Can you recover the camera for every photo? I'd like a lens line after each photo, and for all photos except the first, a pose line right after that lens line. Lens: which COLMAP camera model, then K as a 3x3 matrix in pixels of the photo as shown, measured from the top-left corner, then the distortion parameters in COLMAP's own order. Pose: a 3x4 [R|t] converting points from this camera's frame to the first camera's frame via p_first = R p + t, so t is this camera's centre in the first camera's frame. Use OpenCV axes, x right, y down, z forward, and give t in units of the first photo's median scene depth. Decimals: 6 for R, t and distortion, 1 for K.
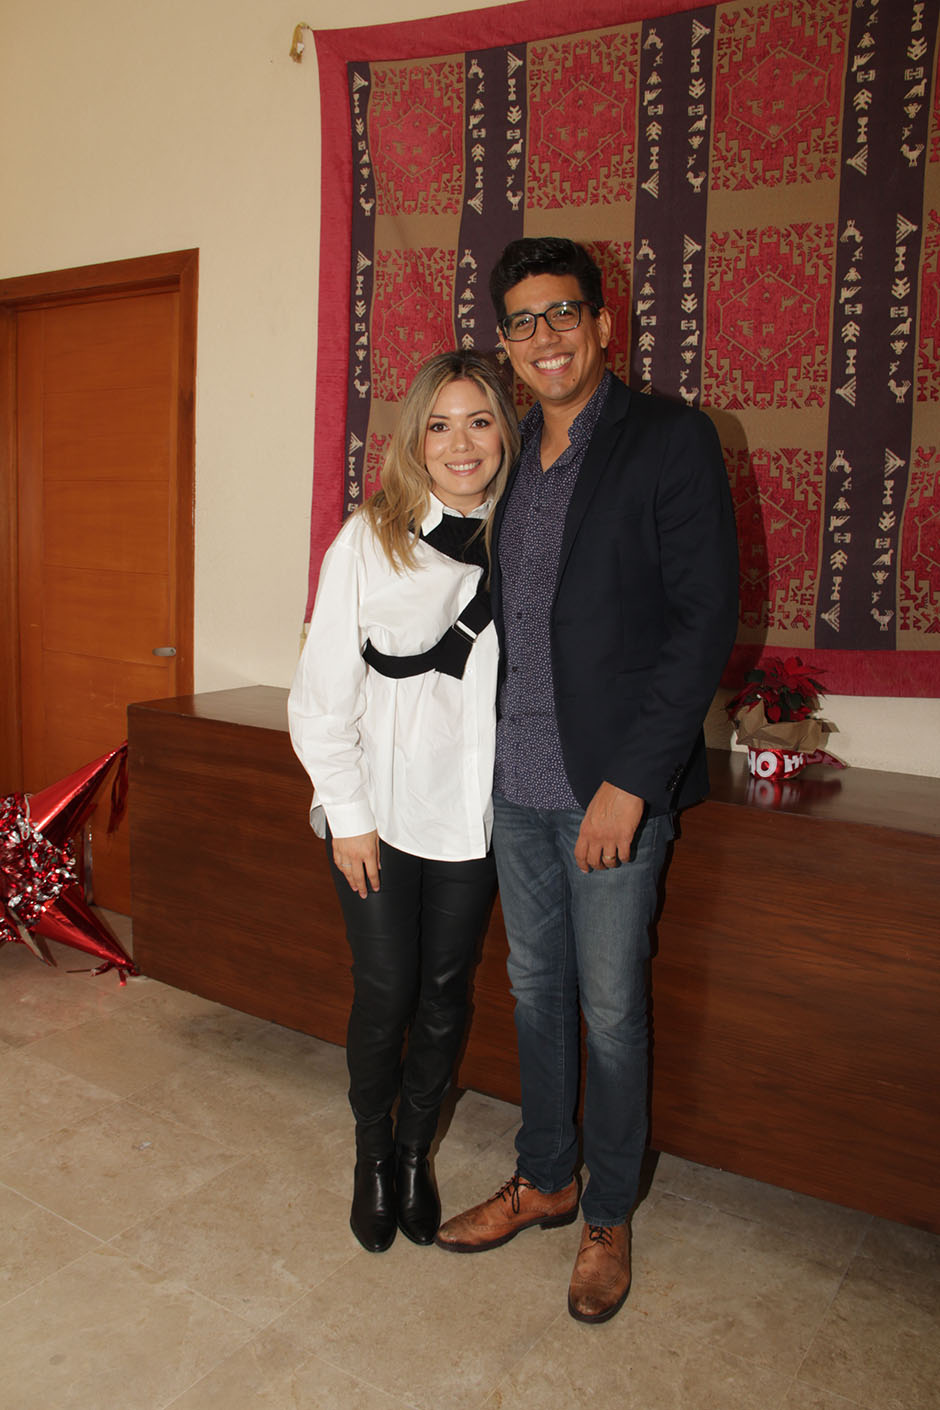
lens RADIAL K [[1225.9, 0, 466.5], [0, 1225.9, 716.1], [0, 0, 1]] dist [-0.191258, 0.164195]
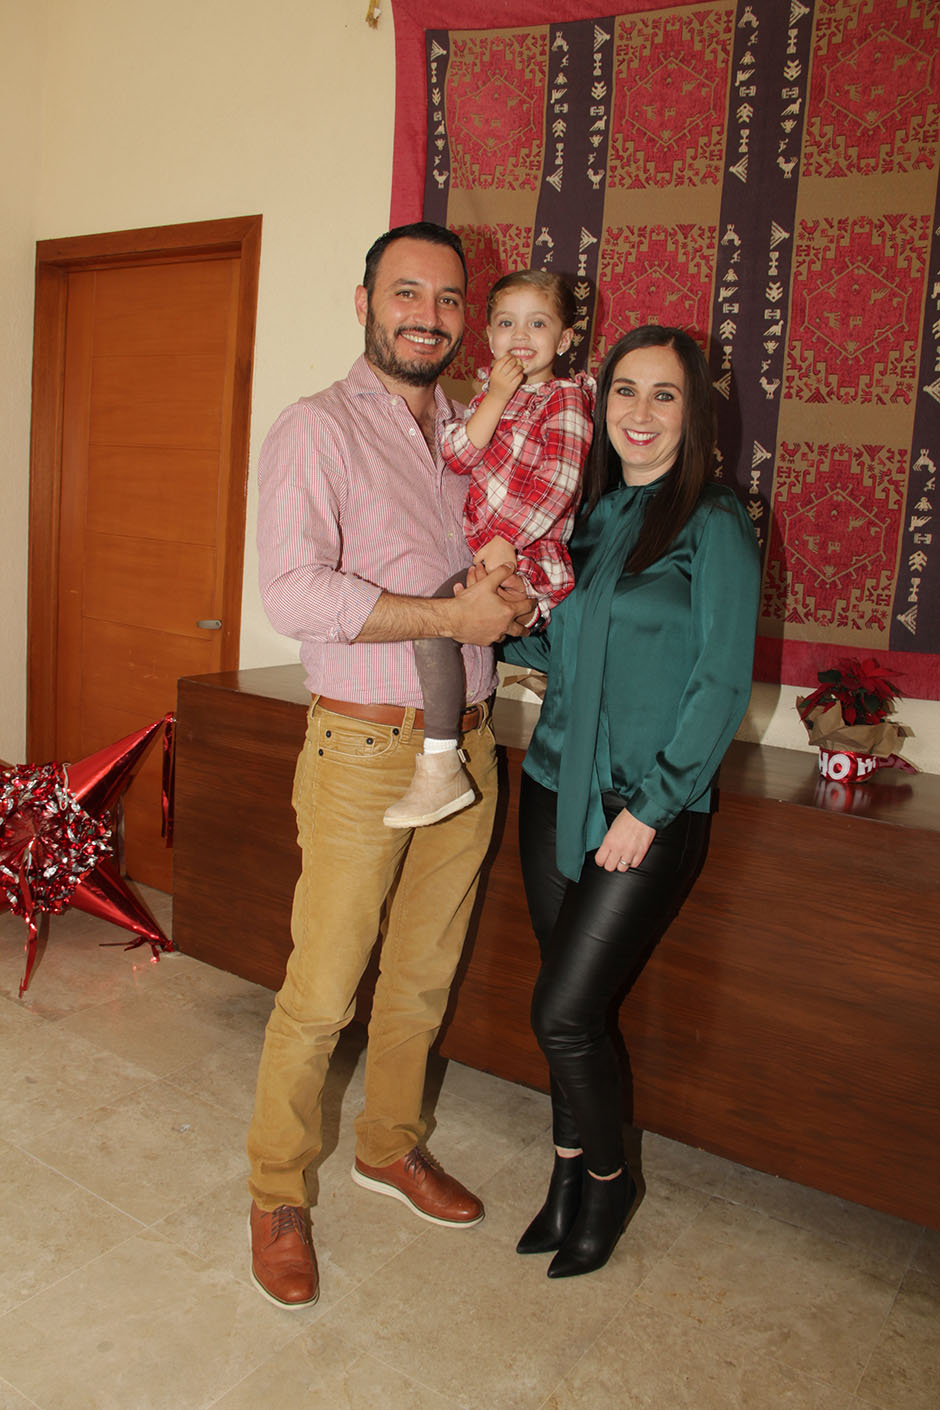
lens RADIAL K [[1225.9, 0, 457.3], [0, 1225.9, 711.6], [0, 0, 1]] dist [-0.191258, 0.164195]
pose [[0.999174, 0.039387, -0.010010, -0.050833], [-0.039241, 0.999125, 0.014465, -0.006337], [0.010571, -0.014060, 0.999845, 0.020526]]
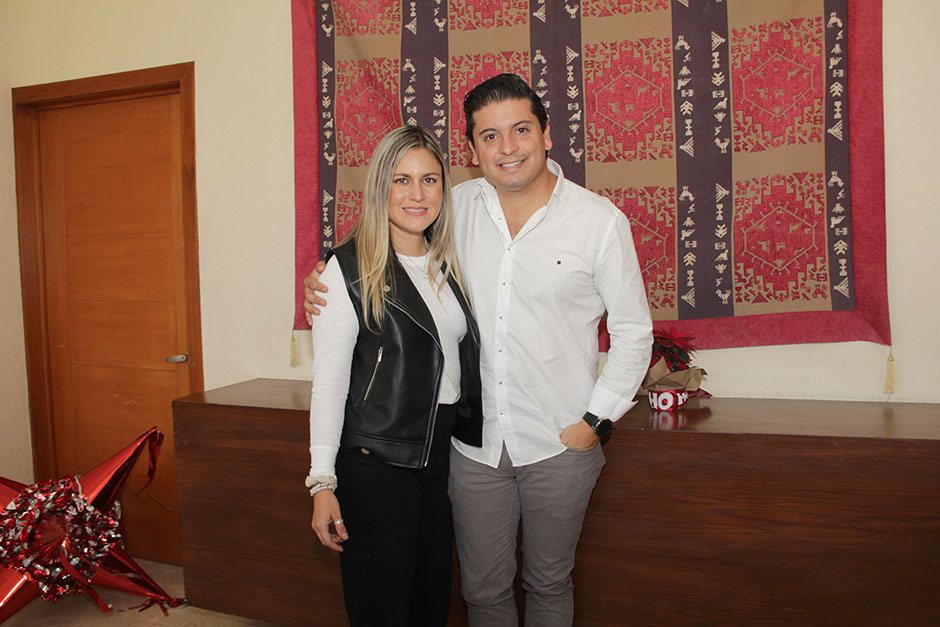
lens RADIAL K [[817.2, 0, 479.8], [0, 817.2, 305.7], [0, 0, 1]] dist [-0.191258, 0.164195]
pose [[0.971012, -0.067295, 0.229362, -0.174706], [0.088316, 0.992659, -0.082639, -0.012612], [-0.222117, 0.100500, 0.969827, 0.092239]]
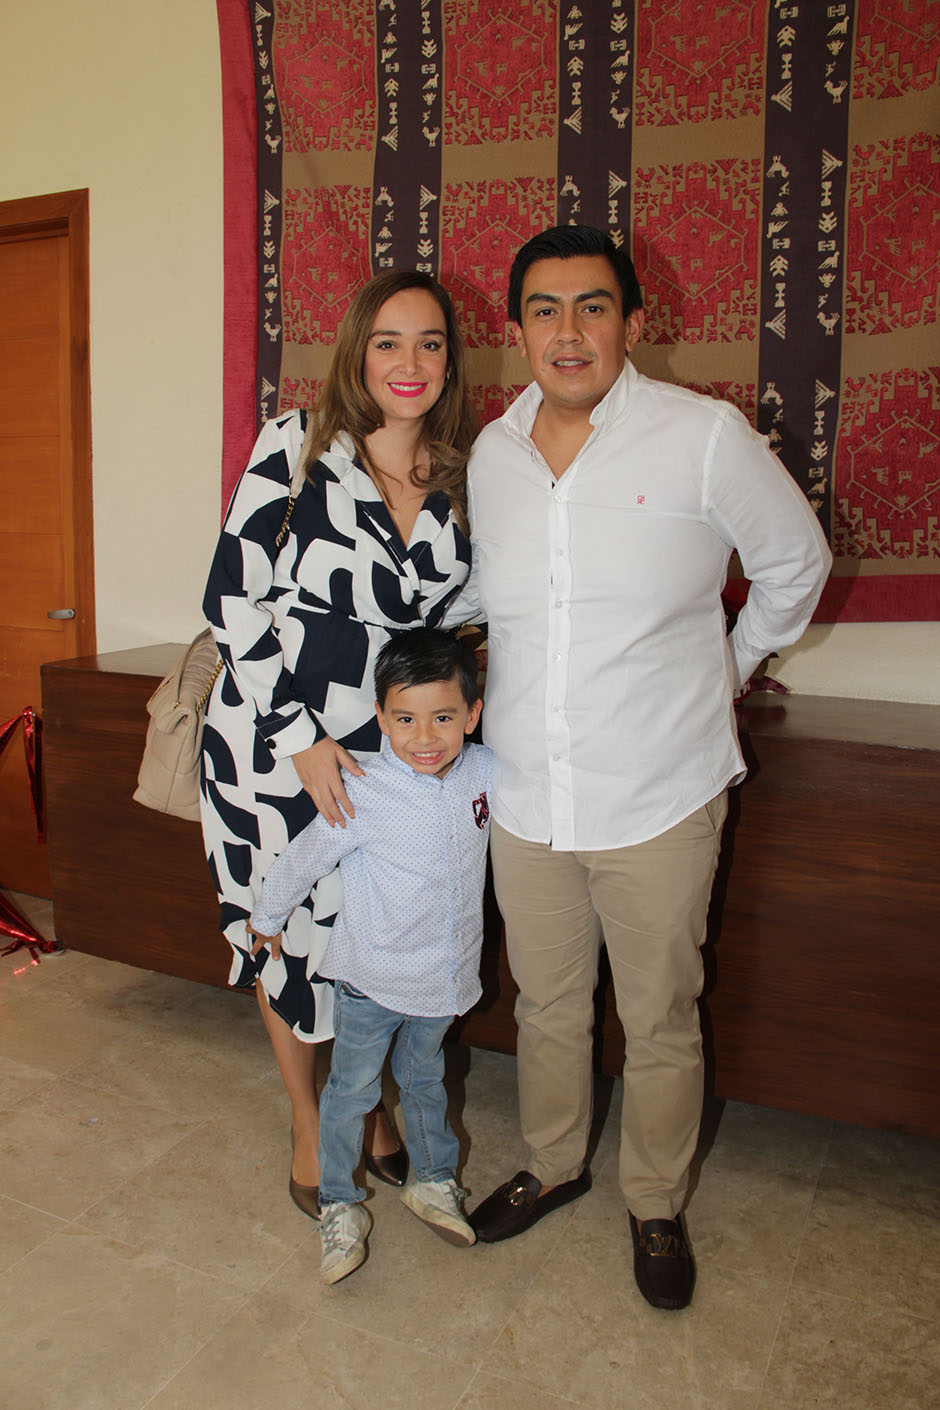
lens RADIAL K [[1225.9, 0, 468.0], [0, 1225.9, 717.0], [0, 0, 1]] dist [-0.191258, 0.164195]
pose [[0.989820, -0.042164, 0.135940, -0.091217], [0.039556, 0.998979, 0.021830, 0.029049], [-0.136721, -0.016231, 0.990477, 0.020837]]
